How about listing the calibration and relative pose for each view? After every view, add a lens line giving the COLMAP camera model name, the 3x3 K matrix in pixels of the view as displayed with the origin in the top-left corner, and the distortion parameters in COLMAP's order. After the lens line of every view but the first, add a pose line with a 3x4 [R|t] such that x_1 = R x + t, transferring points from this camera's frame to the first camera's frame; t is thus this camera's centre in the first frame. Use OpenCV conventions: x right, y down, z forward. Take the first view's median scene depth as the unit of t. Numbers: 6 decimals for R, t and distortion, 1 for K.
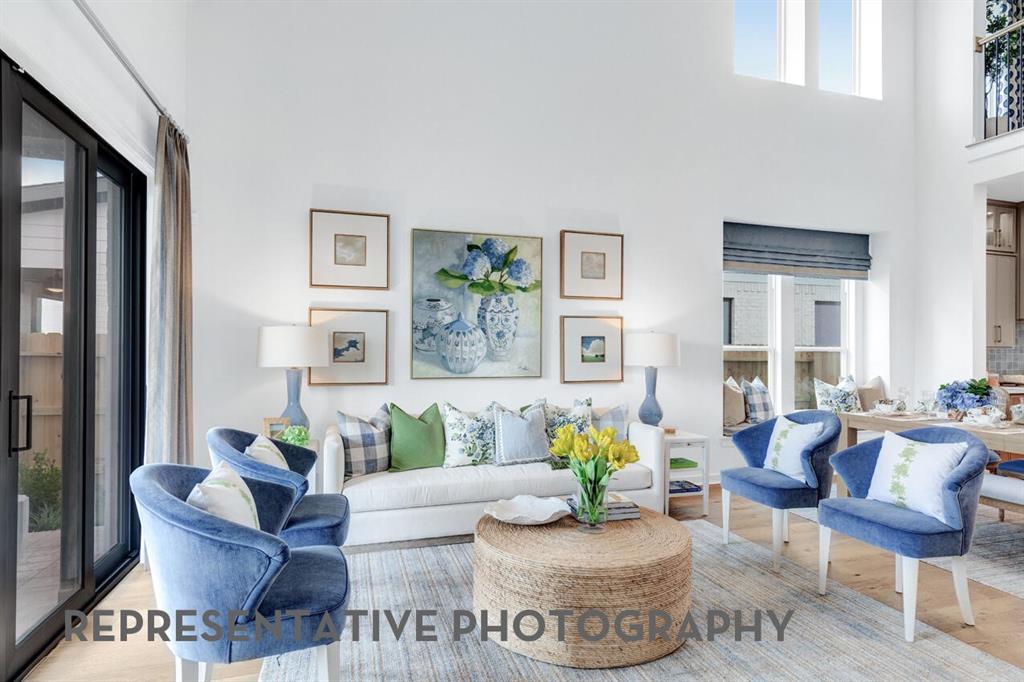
lens RADIAL K [[511.7, 0, 508.2], [0, 511.7, 352.5], [0, 0, 1]] dist [0.002906, -0.000010]
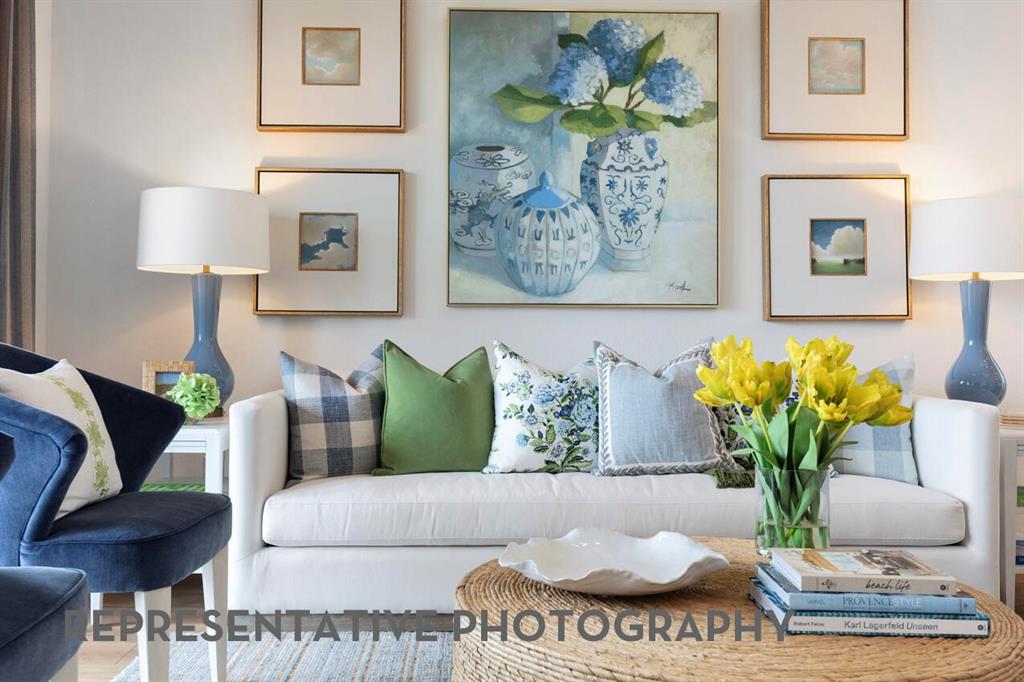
lens RADIAL K [[880.9, 0, 509.6], [0, 880.9, 324.0], [0, 0, 1]] dist [0.000545, -0.001535]
pose [[0.965037, -0.005656, -0.262054, 0.097428], [0.000715, 0.999820, -0.018945, 0.086079], [0.262114, 0.018095, 0.964867, 0.174378]]
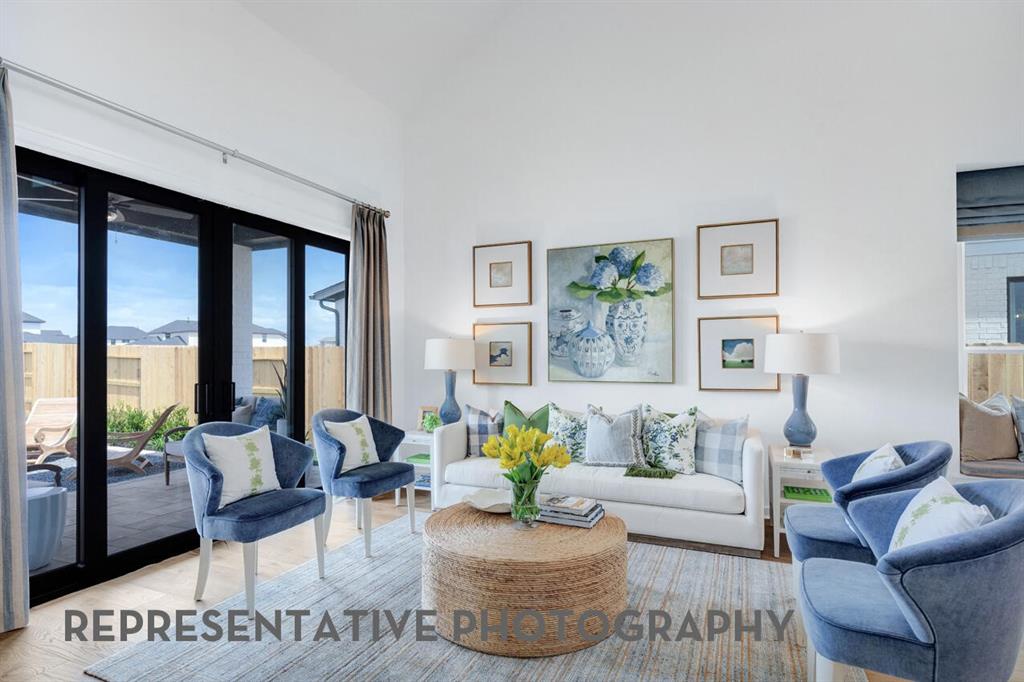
lens RADIAL K [[488.1, 0, 550.1], [0, 488.1, 359.8], [0, 0, 1]] dist [-0.001150, -0.000198]
pose [[0.788124, -0.002271, -0.615513, 0.477603], [0.003383, 0.999994, 0.000643, 0.002935], [0.615508, -0.002589, 0.788127, 0.143514]]
